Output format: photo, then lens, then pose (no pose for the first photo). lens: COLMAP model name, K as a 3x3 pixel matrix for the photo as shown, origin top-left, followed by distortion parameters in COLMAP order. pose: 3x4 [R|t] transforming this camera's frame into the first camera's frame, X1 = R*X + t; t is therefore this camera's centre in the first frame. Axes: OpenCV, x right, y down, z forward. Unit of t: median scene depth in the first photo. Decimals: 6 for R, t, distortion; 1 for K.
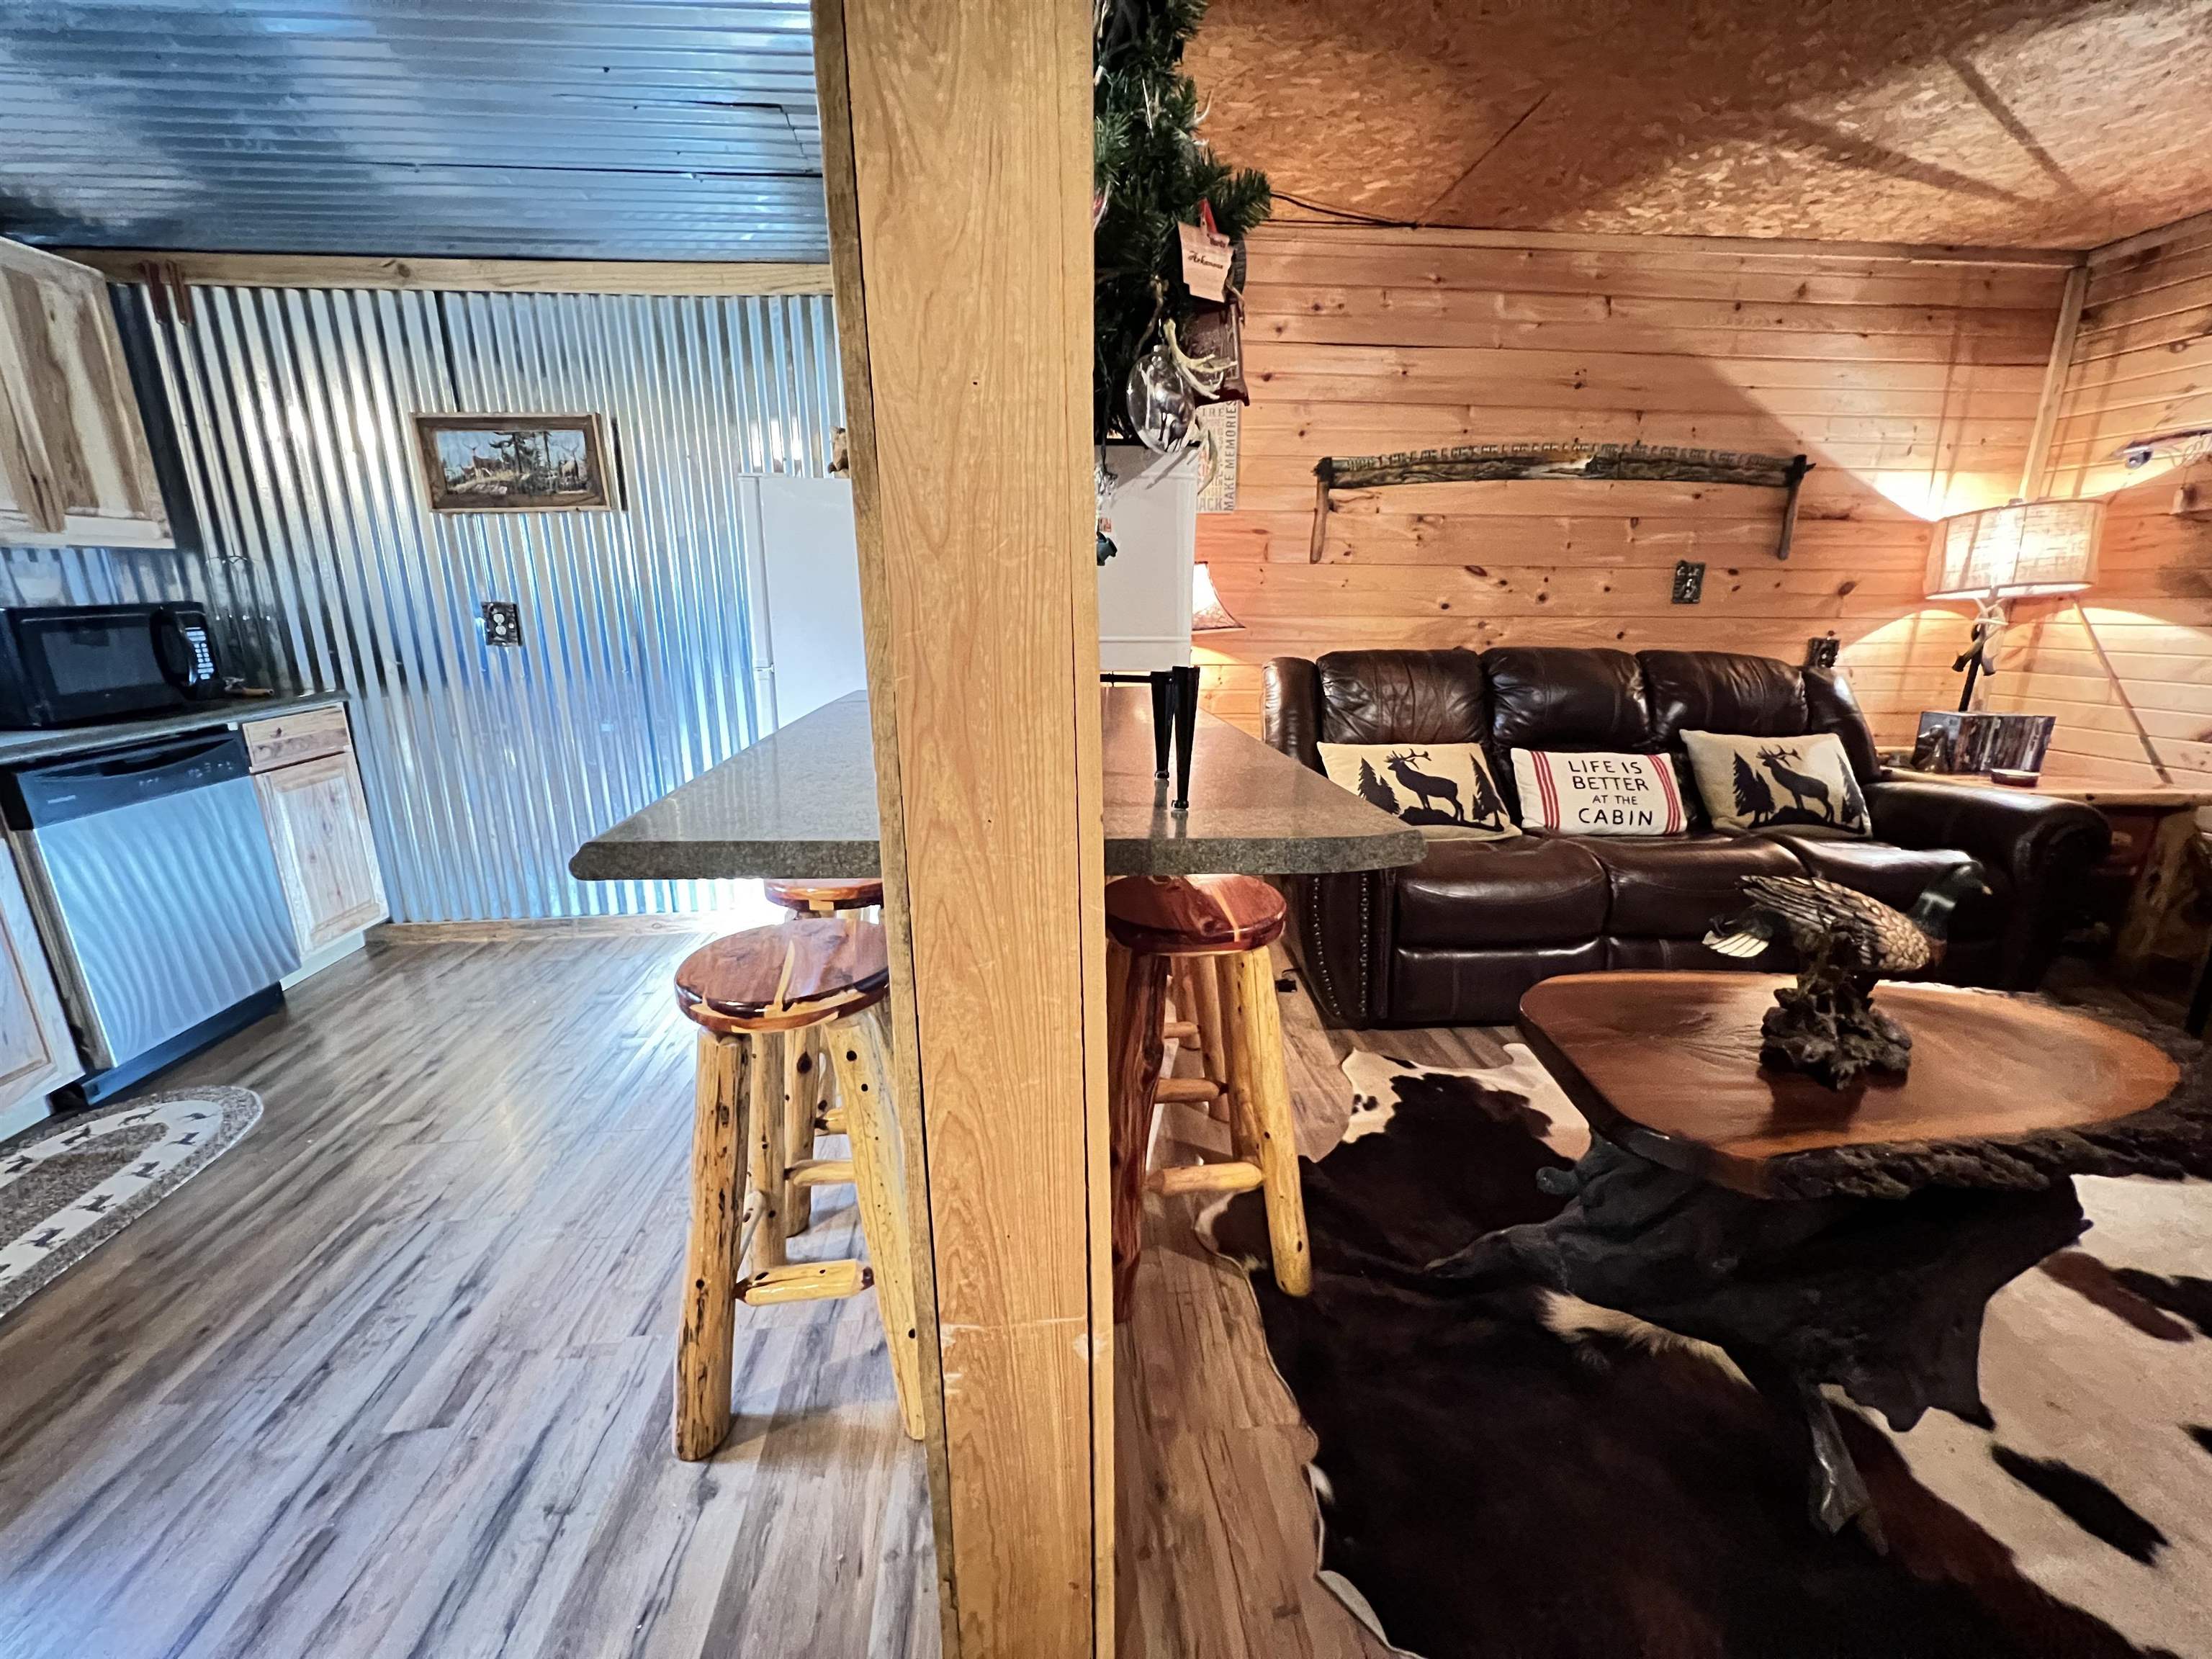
lens RADIAL K [[883.9, 0, 1098.7], [0, 883.9, 825.8], [0, 0, 1]] dist [-0.001525, 0.000186]
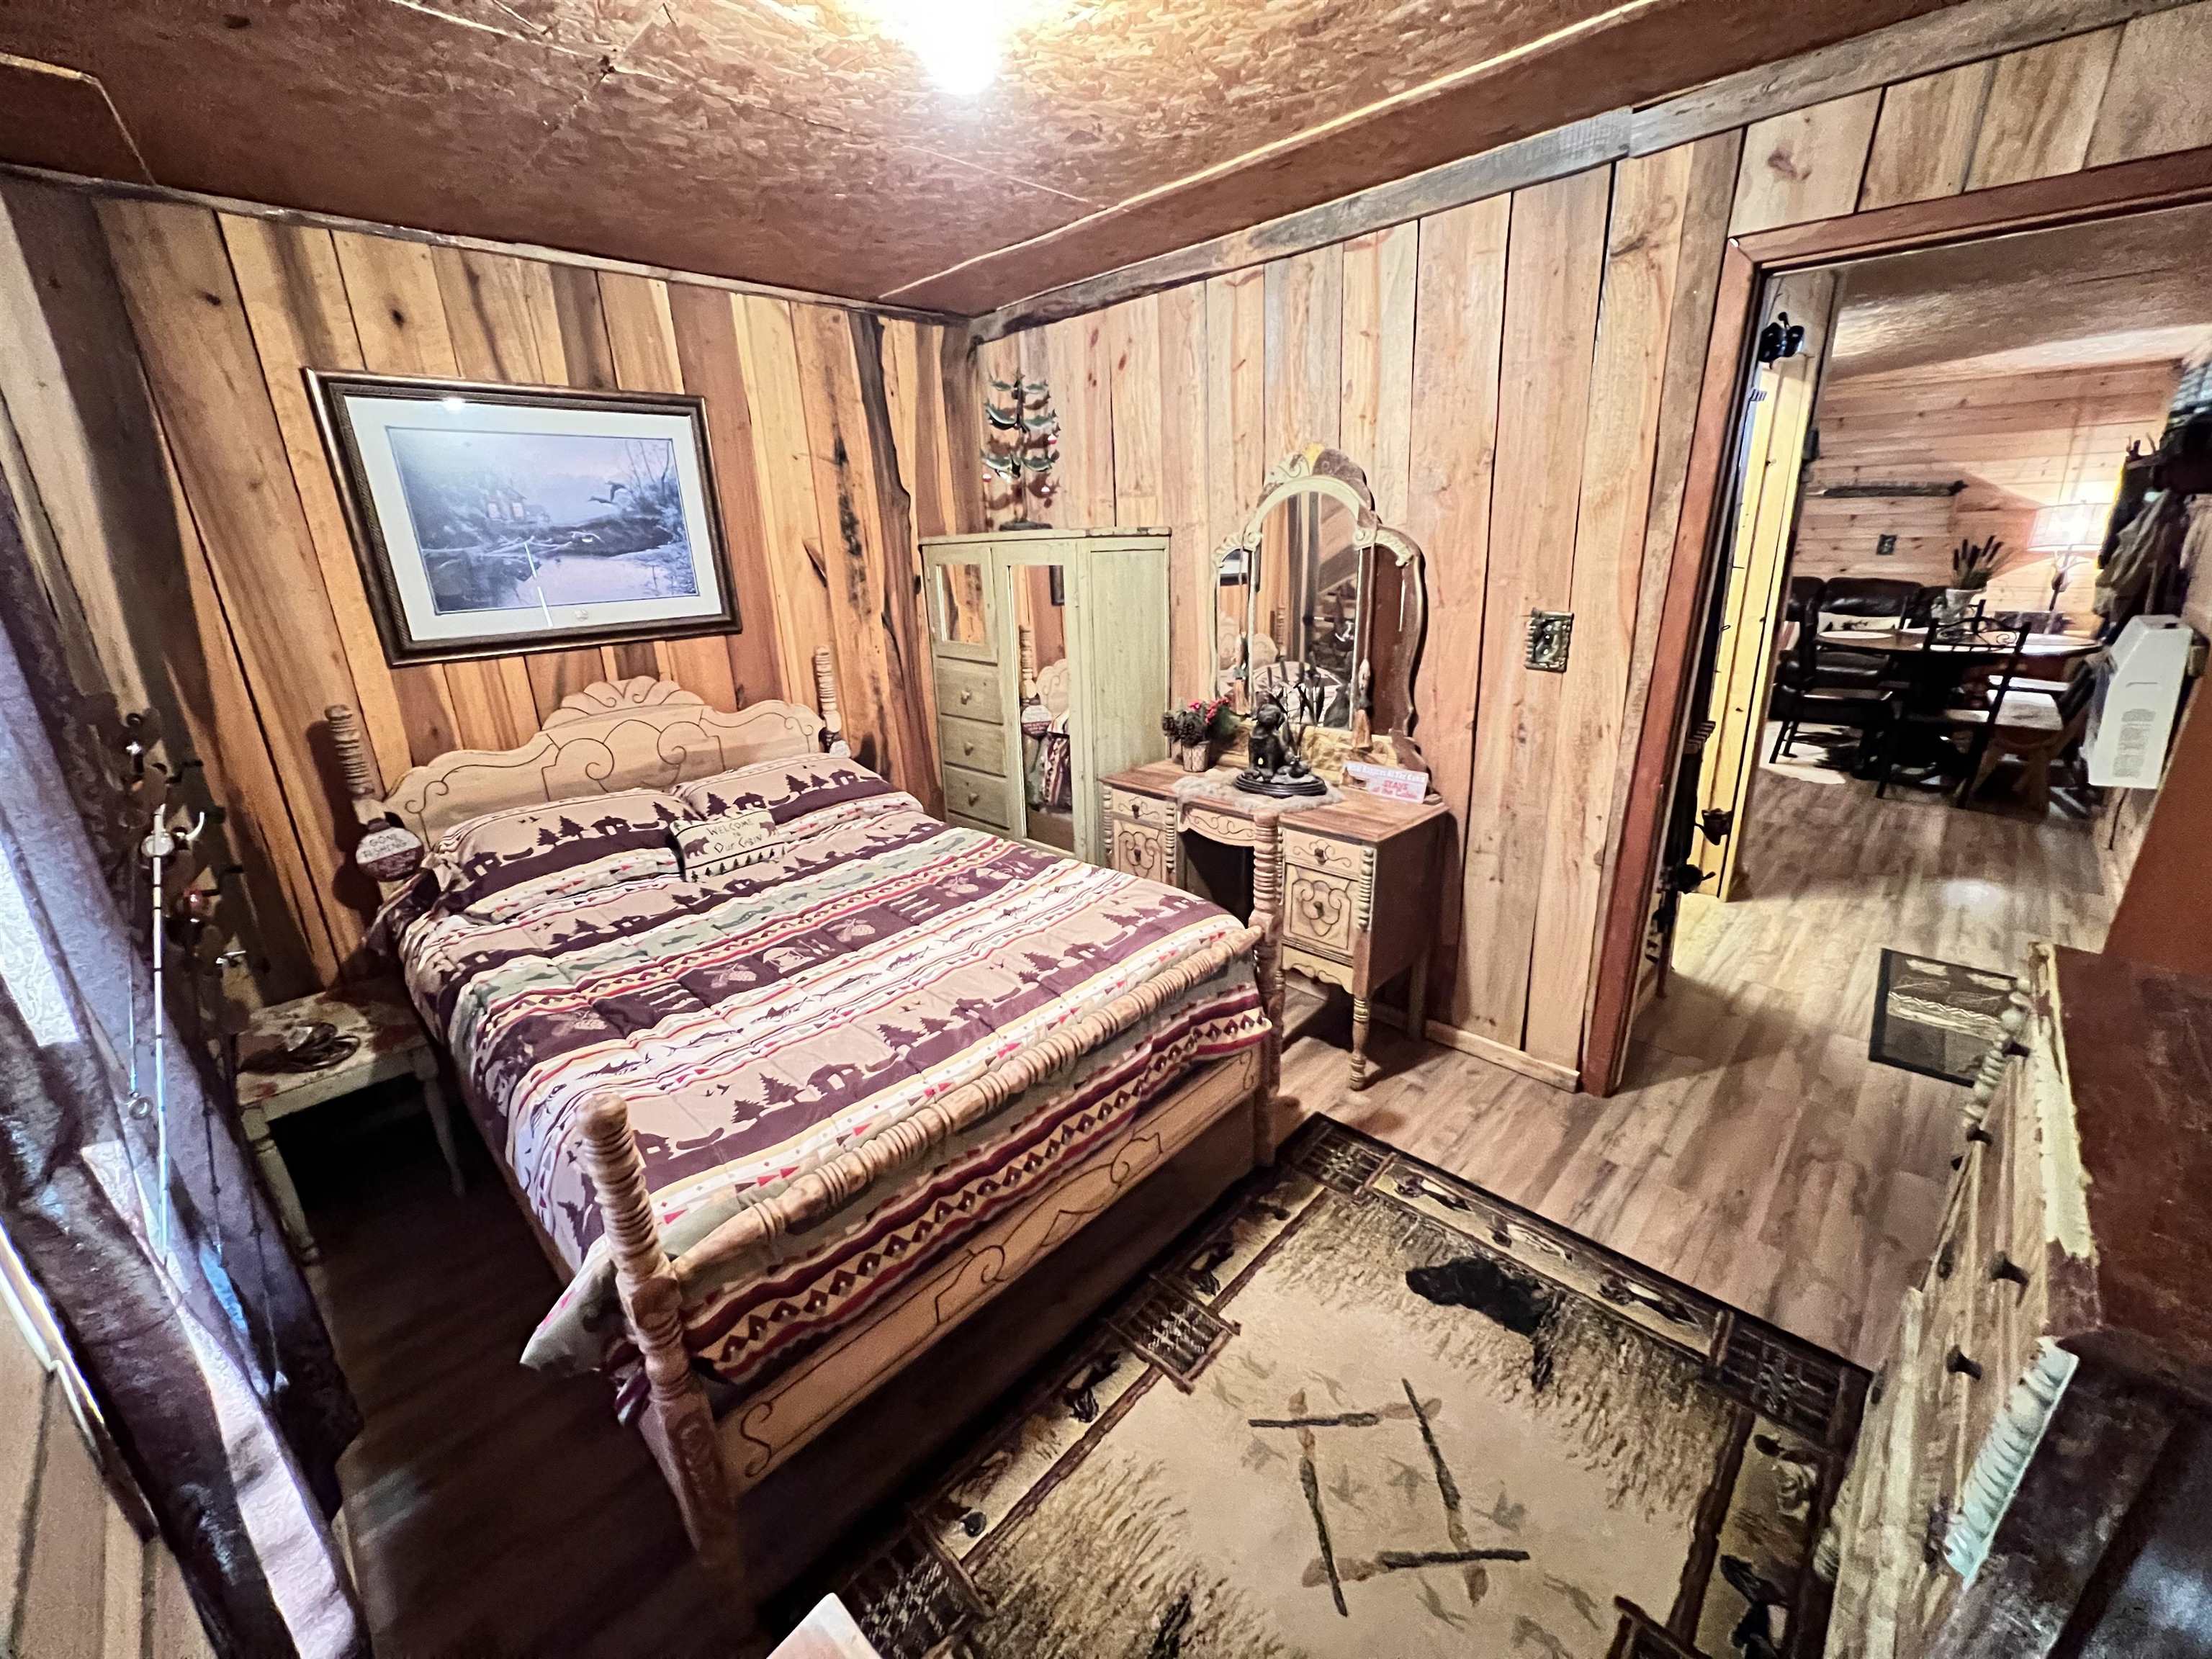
lens RADIAL K [[883.9, 0, 1098.7], [0, 883.9, 825.8], [0, 0, 1]] dist [-0.001525, 0.000186]
pose [[0.647057, 0.214219, -0.731729, 1.139779], [-0.150301, 0.976724, 0.153034, 0.337043], [0.747480, 0.010958, 0.664194, -1.782504]]
